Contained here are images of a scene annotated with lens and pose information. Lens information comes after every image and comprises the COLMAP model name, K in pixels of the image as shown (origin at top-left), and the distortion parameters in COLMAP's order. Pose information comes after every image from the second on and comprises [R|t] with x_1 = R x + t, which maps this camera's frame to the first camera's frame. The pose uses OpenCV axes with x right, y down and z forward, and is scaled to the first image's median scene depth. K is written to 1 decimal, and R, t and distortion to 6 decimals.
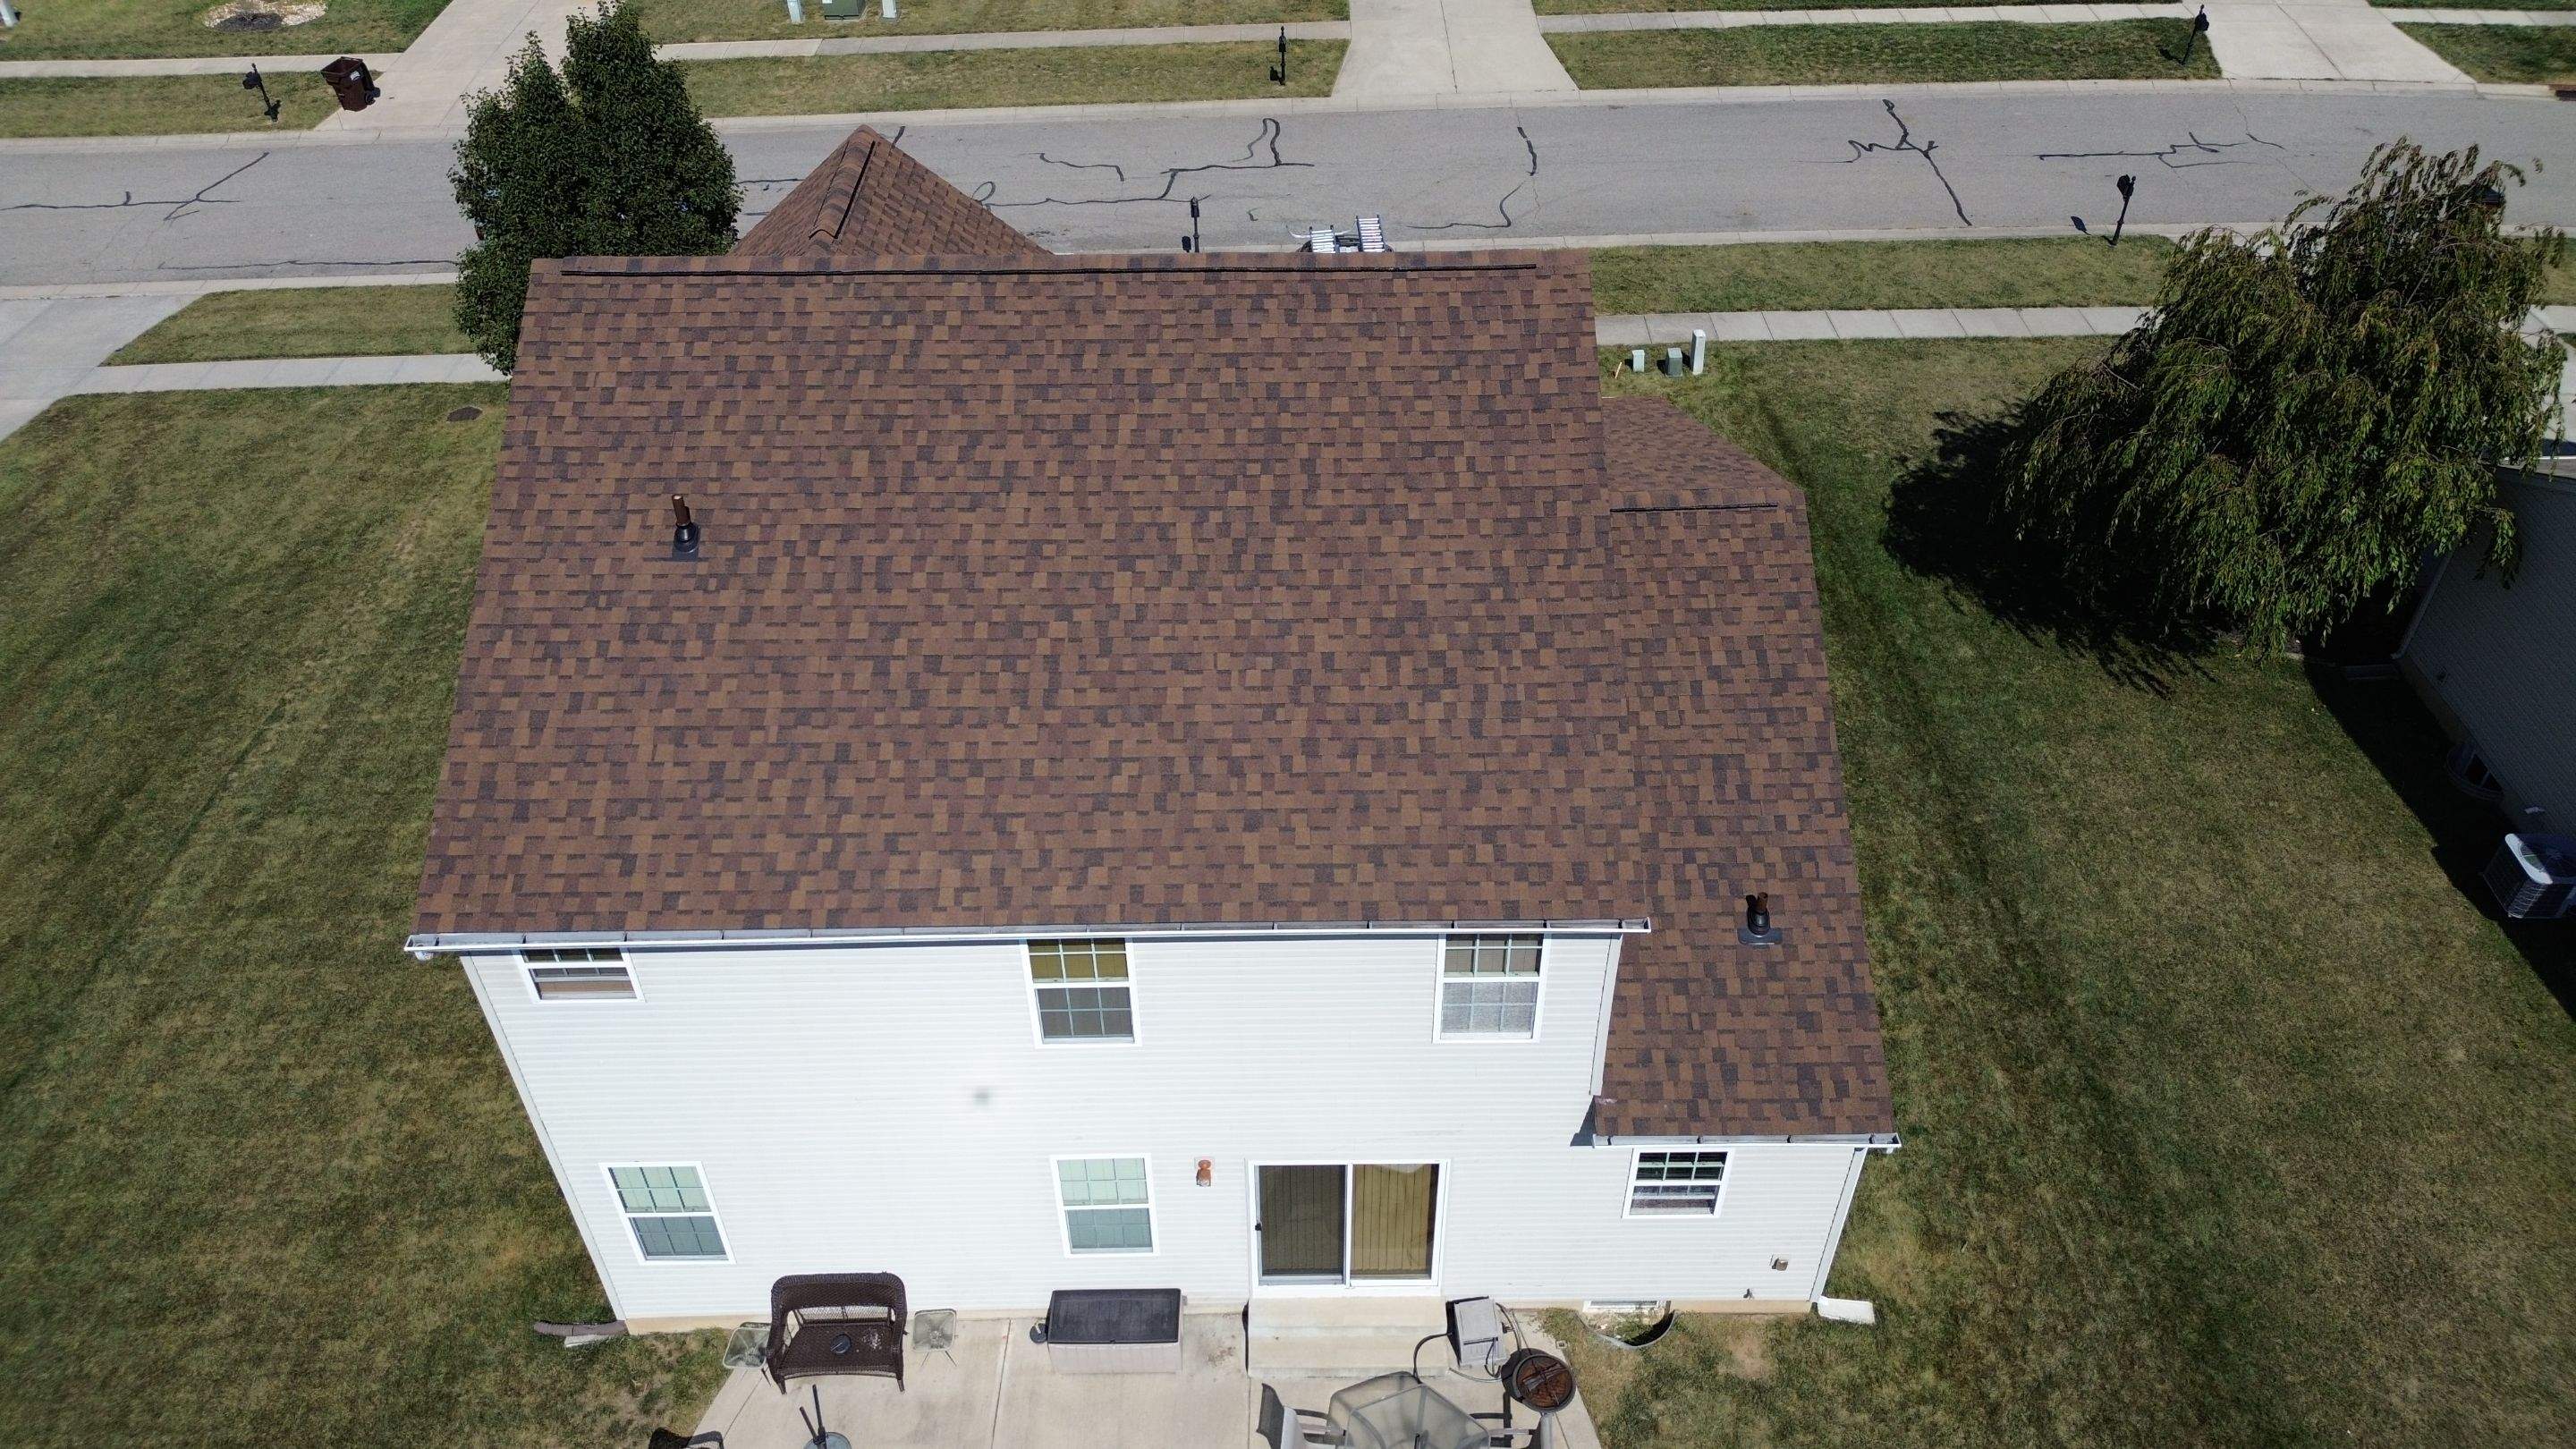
lens RADIAL K [[1831.1, 0, 1292.3], [0, 1831.1, 712.1], [0, 0, 1]] dist [0.090752, -0.111745]
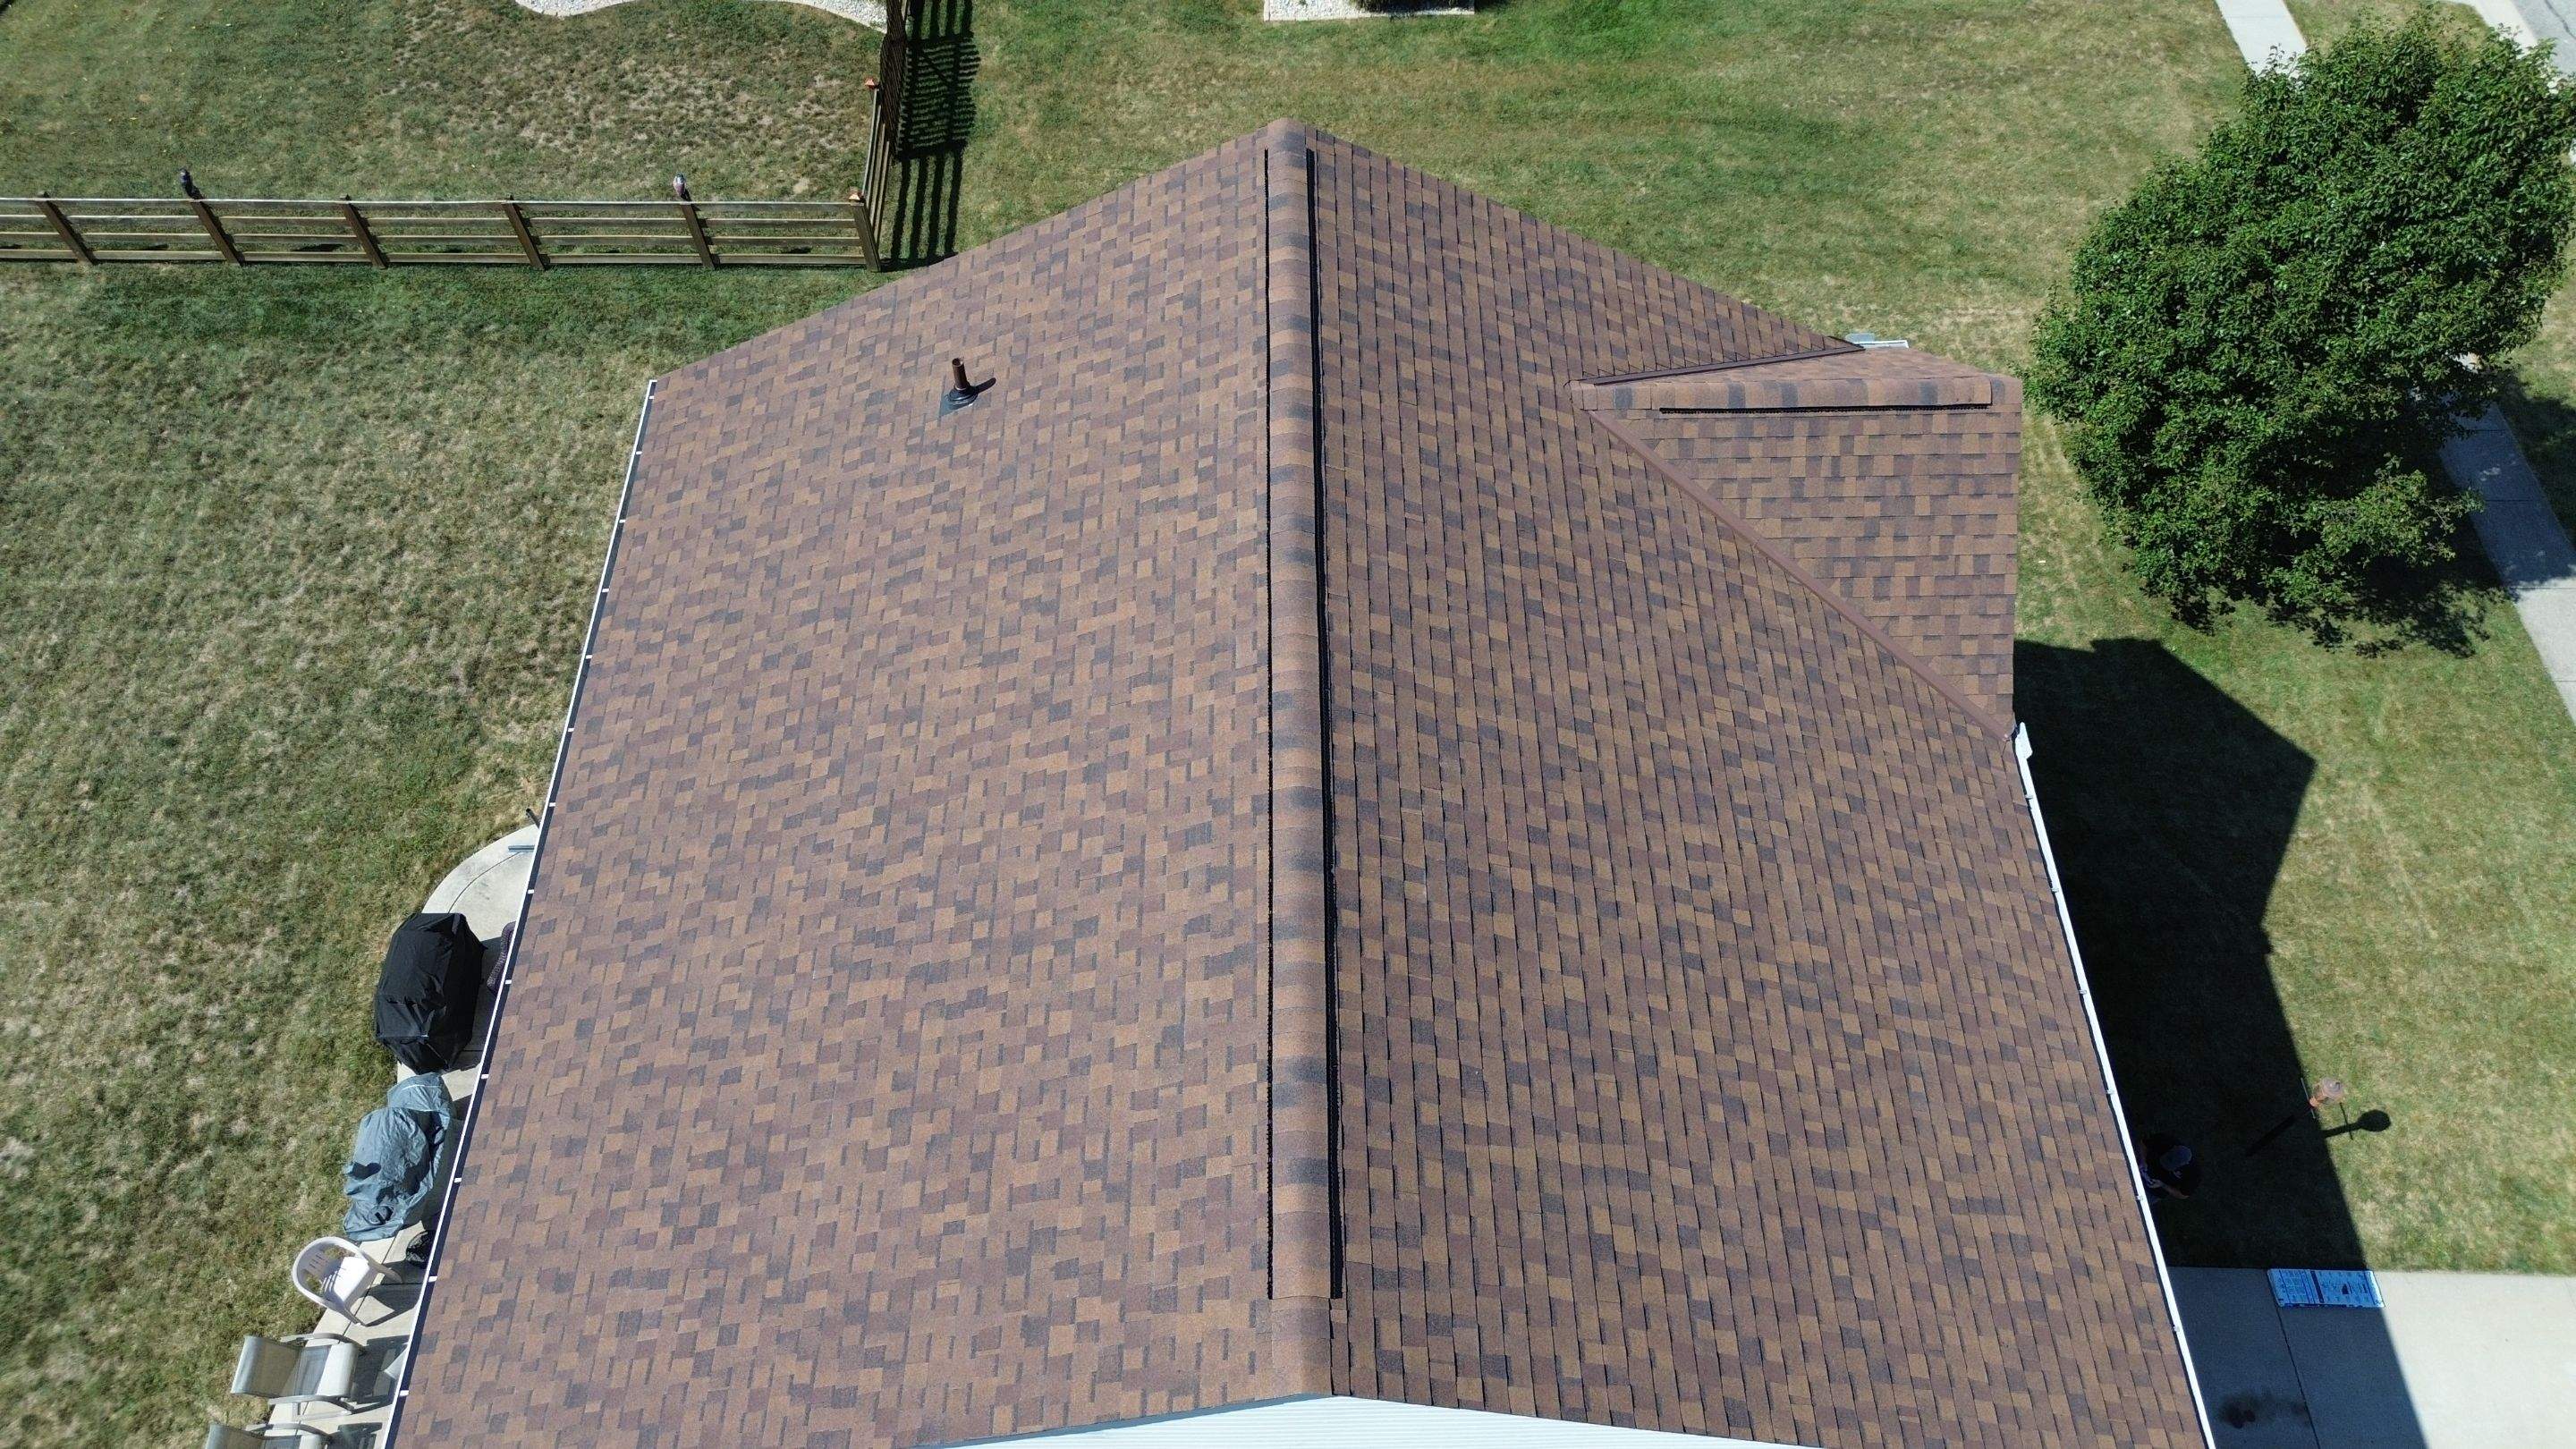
lens RADIAL K [[1831.1, 0, 1292.3], [0, 1831.1, 712.1], [0, 0, 1]] dist [0.090752, -0.111745]
pose [[-0.003467, 0.834665, -0.550748, 0.308153], [-0.644748, 0.419124, 0.639246, -0.715518], [0.764388, 0.357309, 0.536695, 0.675889]]
